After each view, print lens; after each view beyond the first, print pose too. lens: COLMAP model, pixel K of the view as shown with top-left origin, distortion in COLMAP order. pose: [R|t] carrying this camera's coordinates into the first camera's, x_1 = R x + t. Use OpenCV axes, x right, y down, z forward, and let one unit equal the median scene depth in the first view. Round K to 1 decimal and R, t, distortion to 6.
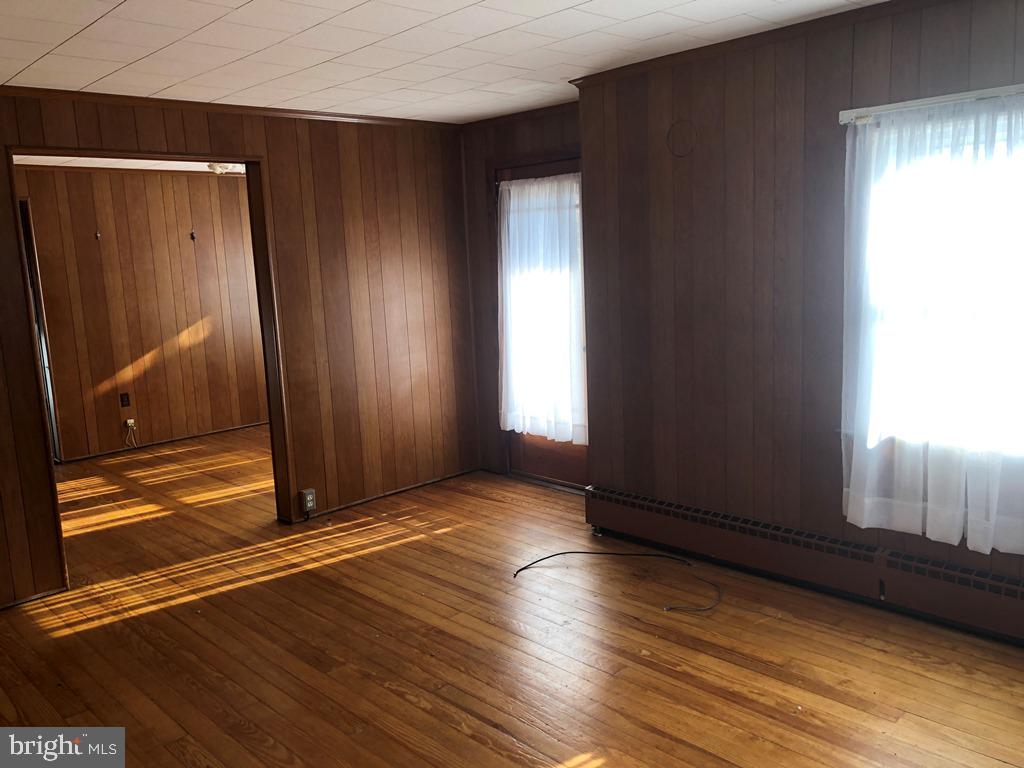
lens RADIAL K [[862.2, 0, 523.8], [0, 862.2, 388.2], [0, 0, 1]] dist [0.052716, -0.073018]
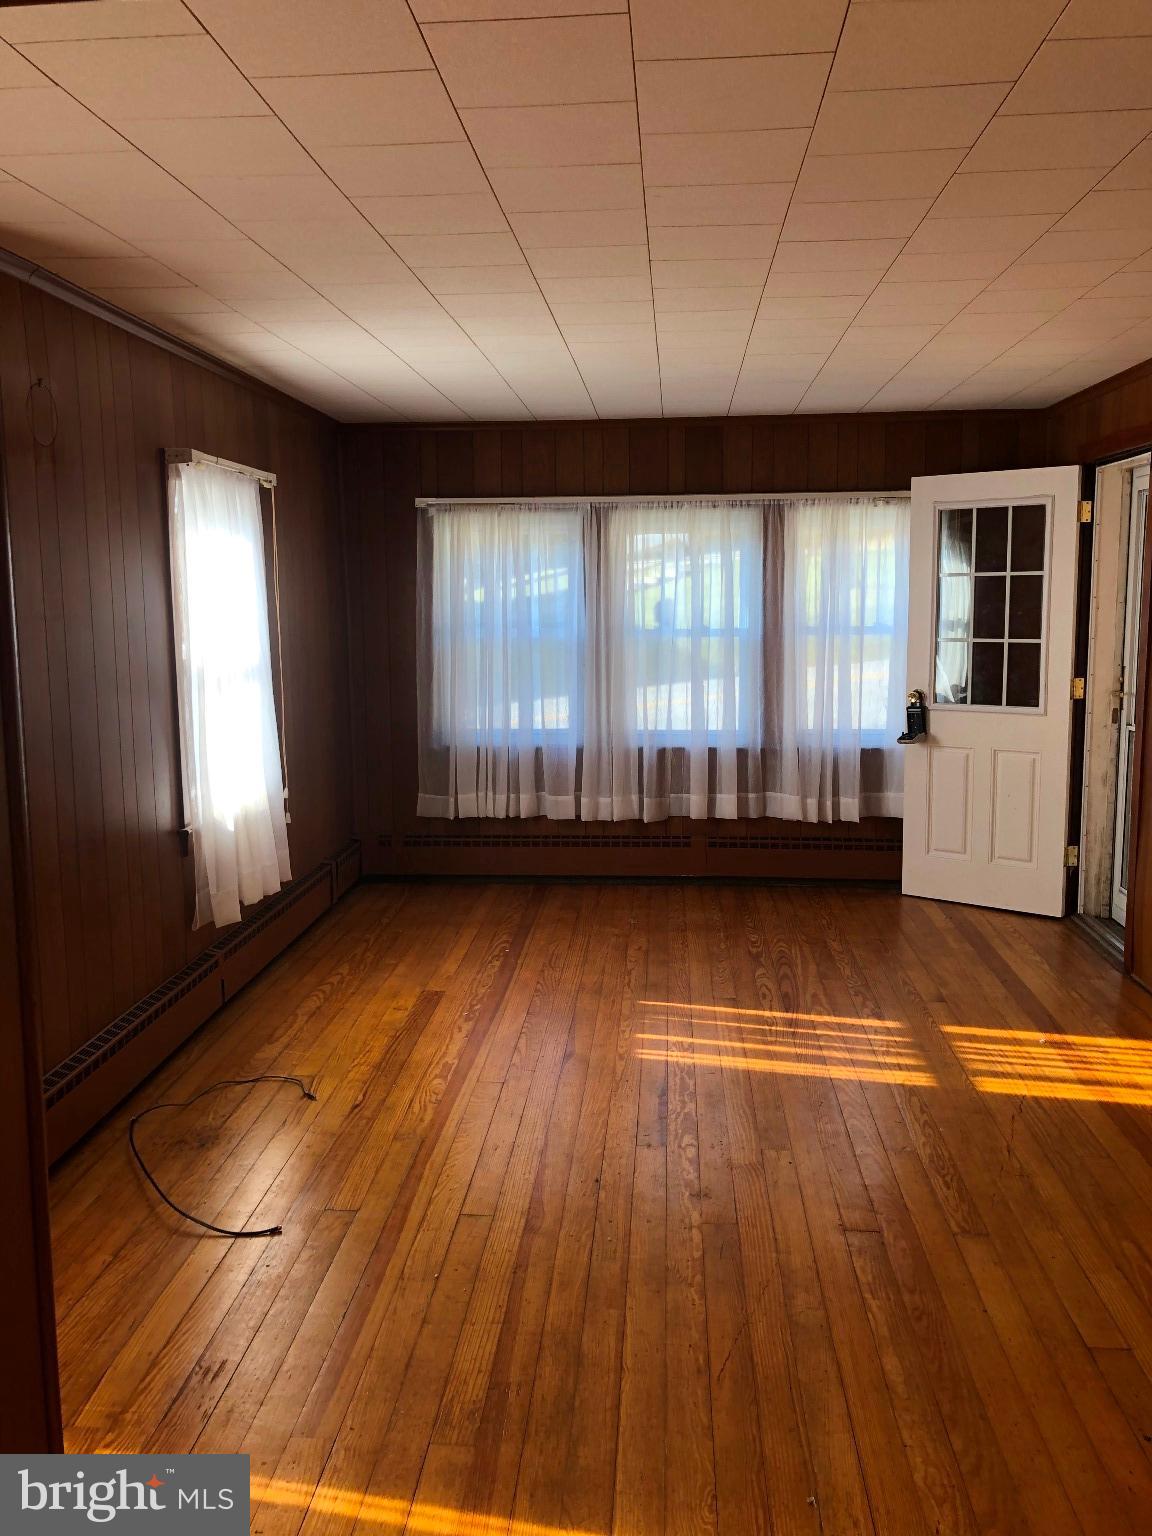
lens RADIAL K [[1293.3, 0, 576.0], [0, 1293.3, 768.0], [0, 0, 1]] dist [0.052716, -0.073018]
pose [[-0.676989, -0.048969, 0.734362, -0.784925], [0.145496, 0.969189, 0.198756, -0.199084], [-0.721468, 0.241402, -0.649006, 1.517270]]
